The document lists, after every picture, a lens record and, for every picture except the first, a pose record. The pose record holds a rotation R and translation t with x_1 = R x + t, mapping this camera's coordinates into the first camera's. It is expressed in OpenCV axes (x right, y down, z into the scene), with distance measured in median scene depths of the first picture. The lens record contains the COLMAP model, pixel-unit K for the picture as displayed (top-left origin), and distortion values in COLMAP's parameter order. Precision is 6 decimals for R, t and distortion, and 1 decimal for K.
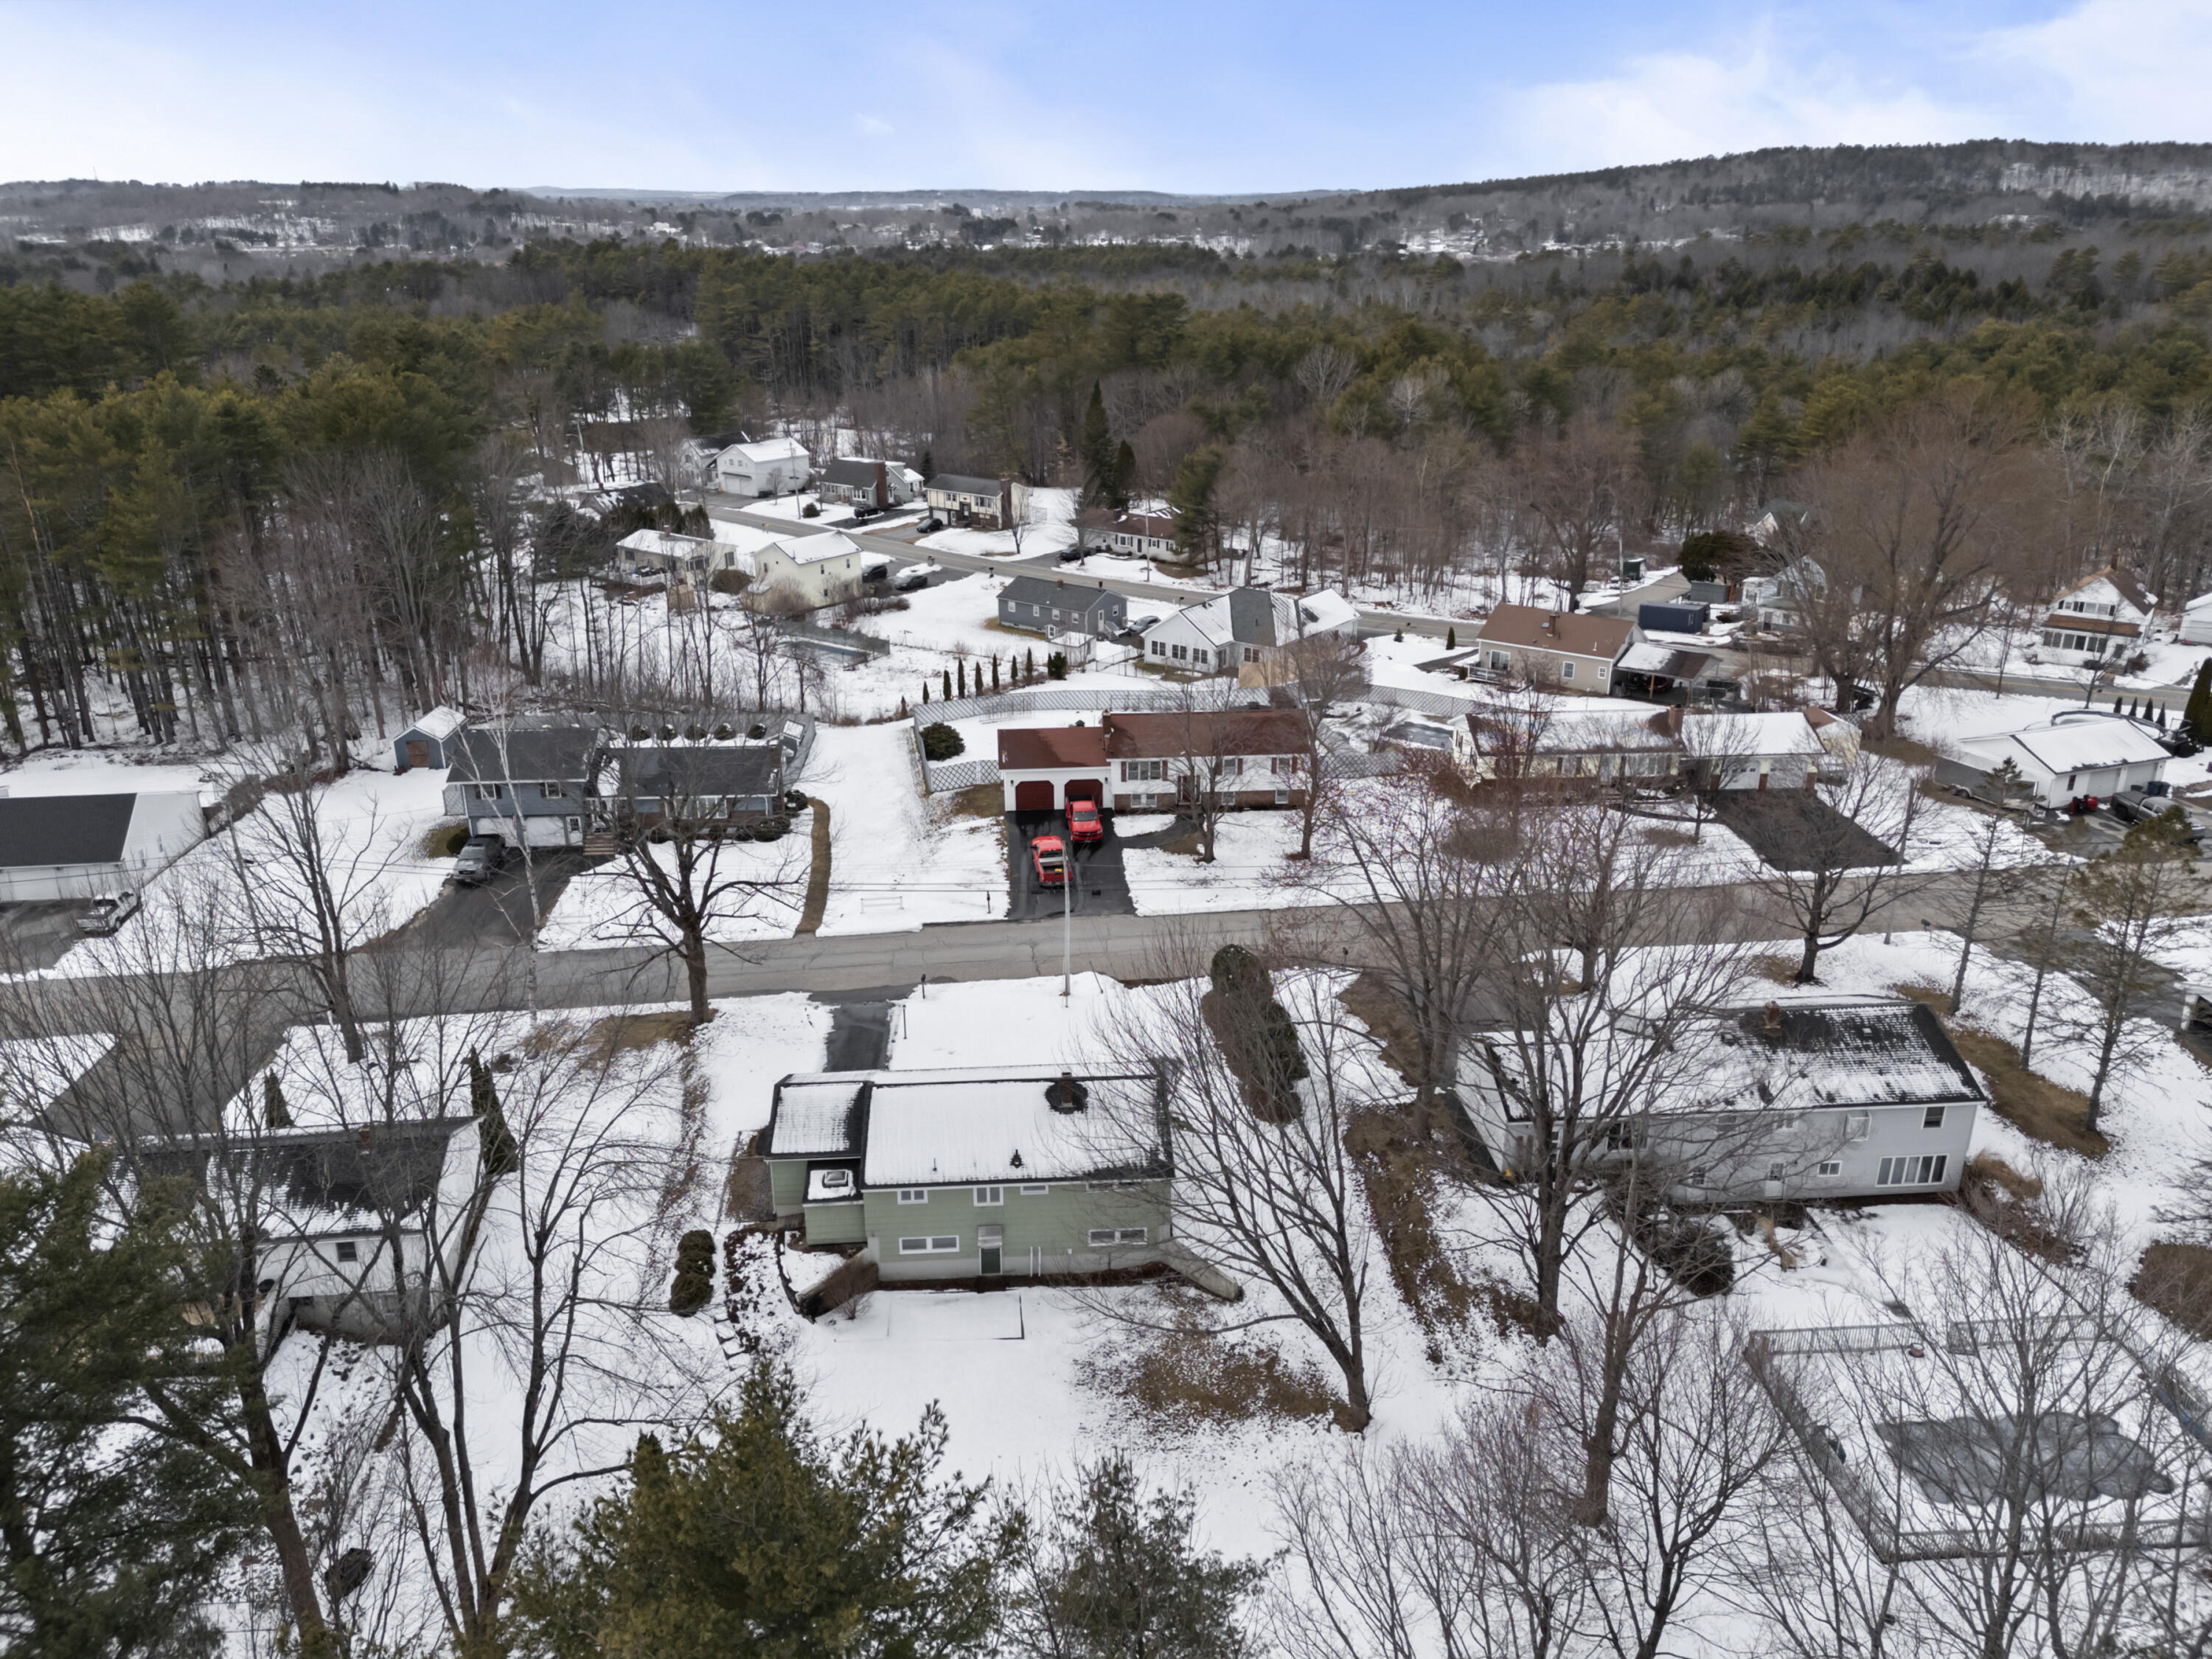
lens RADIAL K [[1580.0, 0, 1134.8], [0, 1580.0, 819.8], [0, 0, 1]] dist [0.083313, -0.109680]
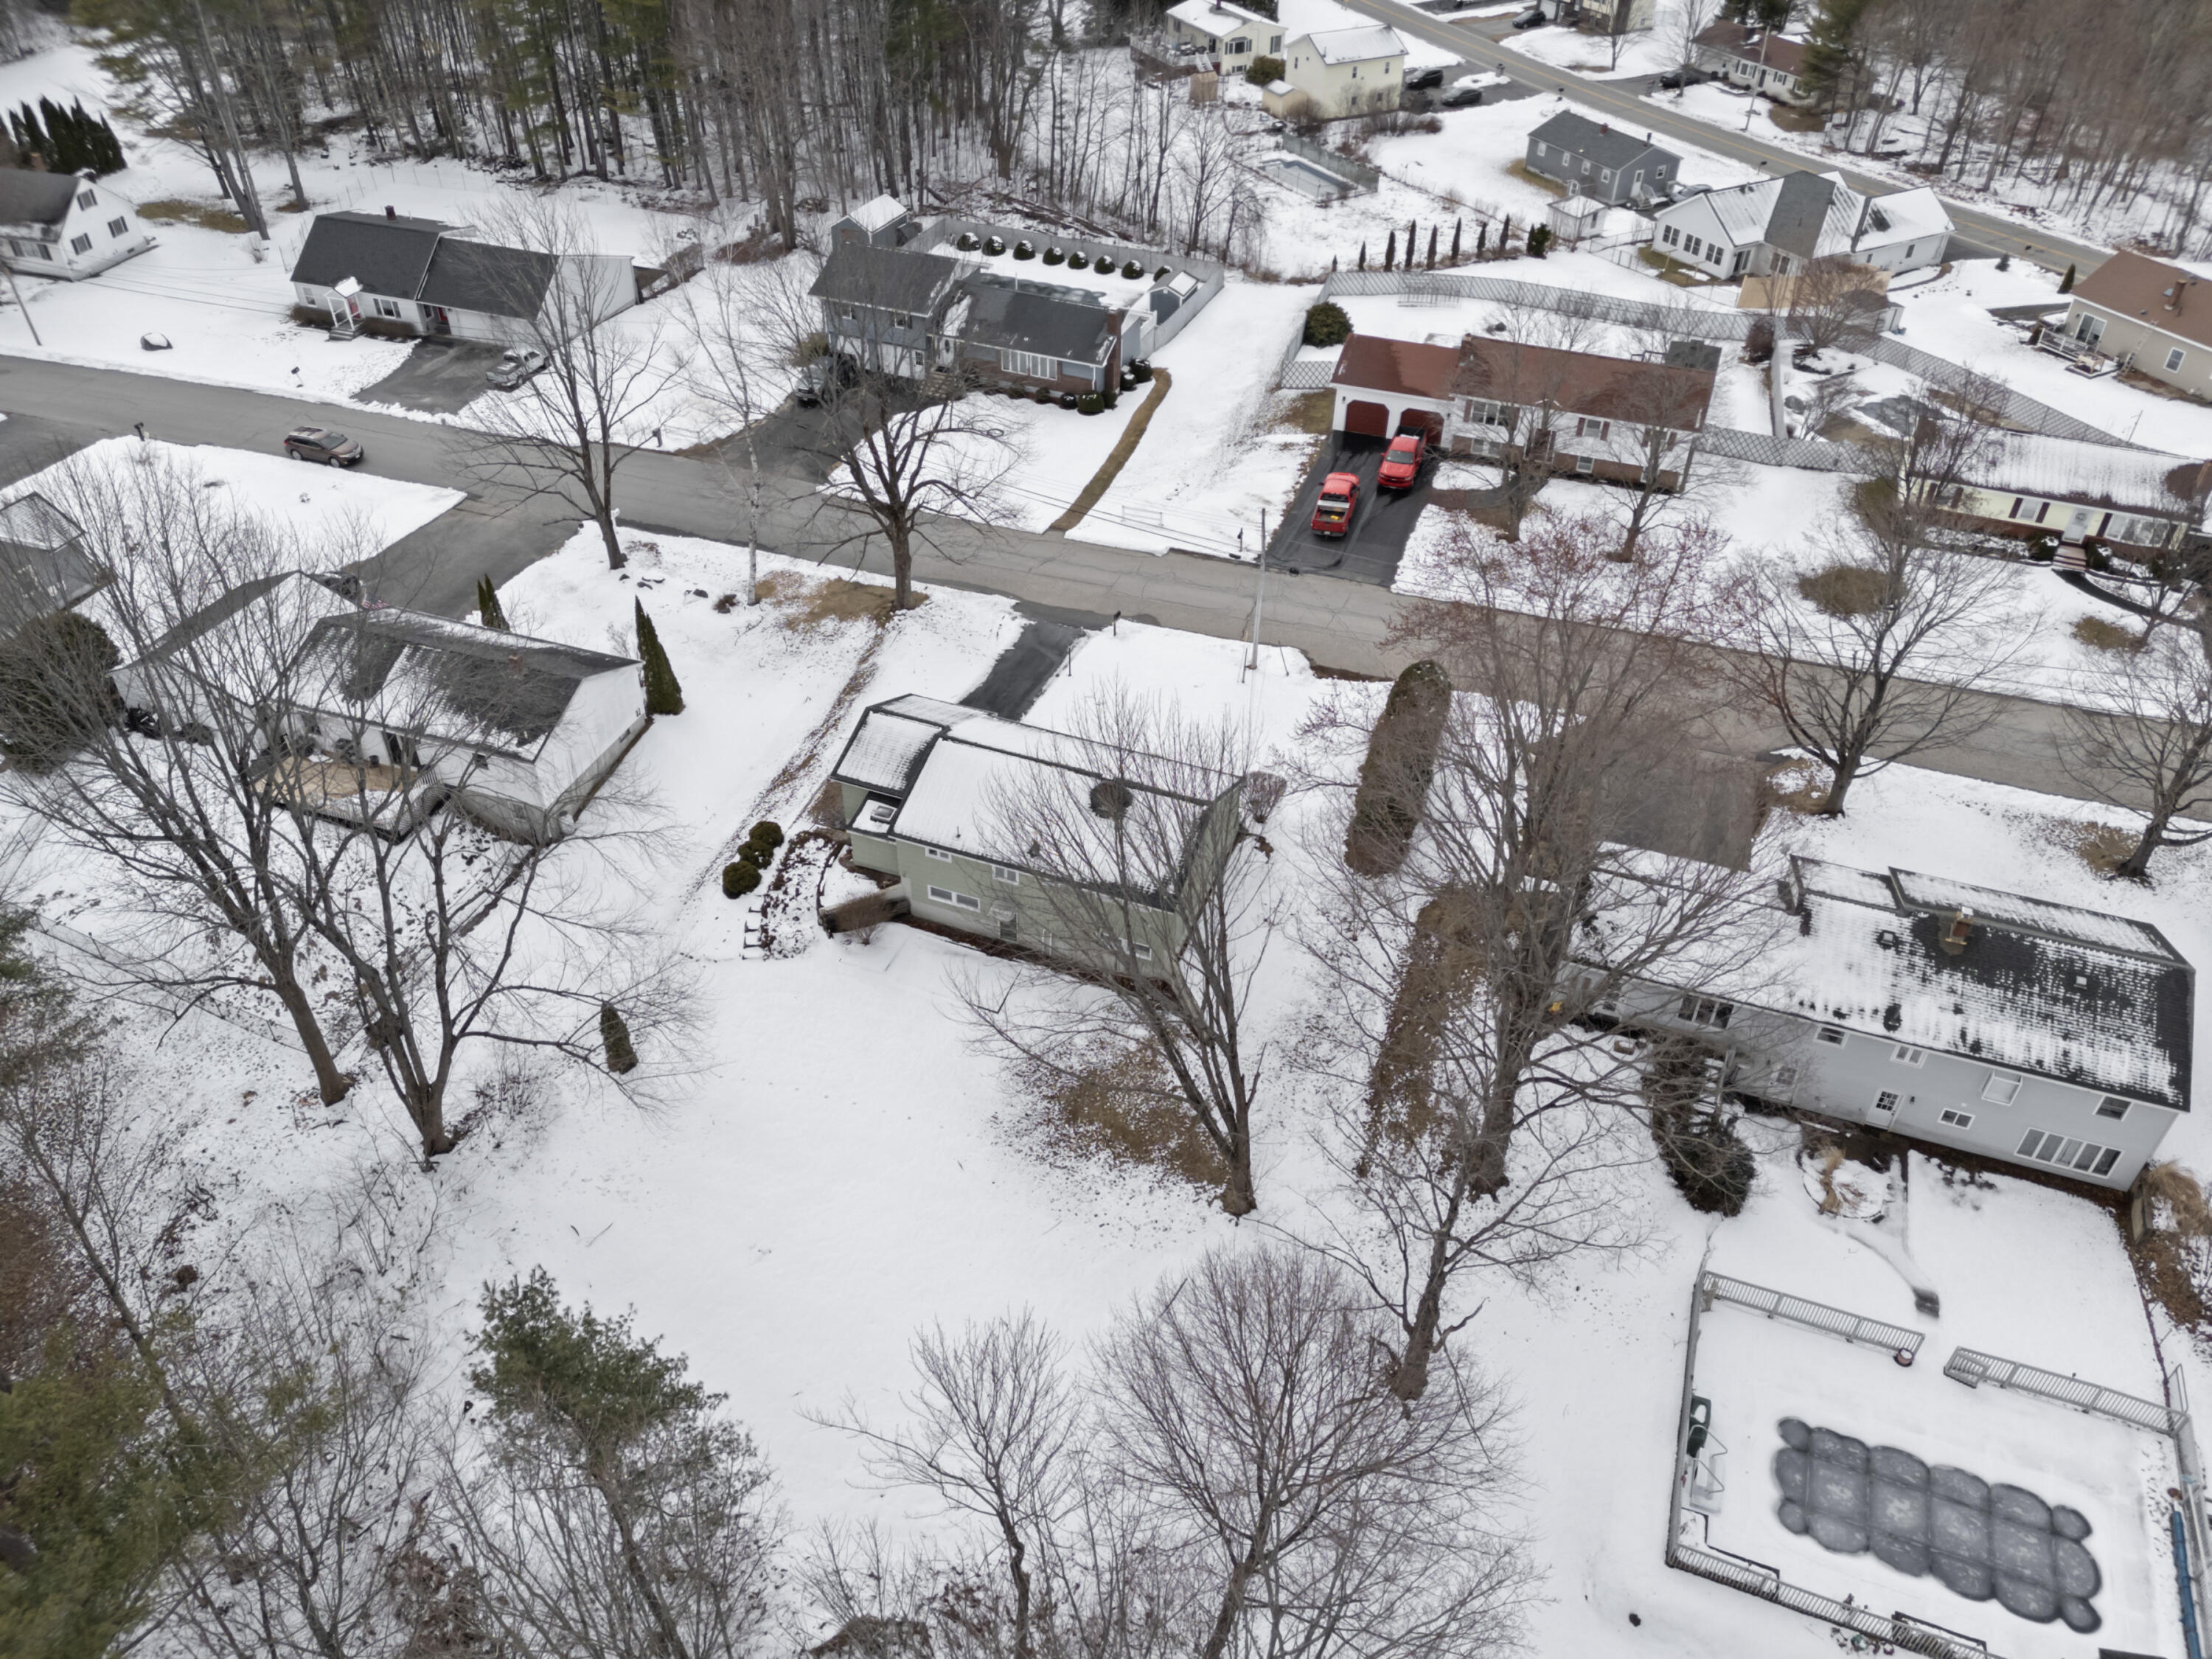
lens RADIAL K [[1580.0, 0, 1134.8], [0, 1580.0, 819.8], [0, 0, 1]] dist [0.083313, -0.109680]
pose [[0.907468, 0.277949, -0.315033, 0.178697], [-0.168868, 0.927942, 0.332277, -0.088321], [0.384688, -0.248331, 0.889014, 0.089509]]
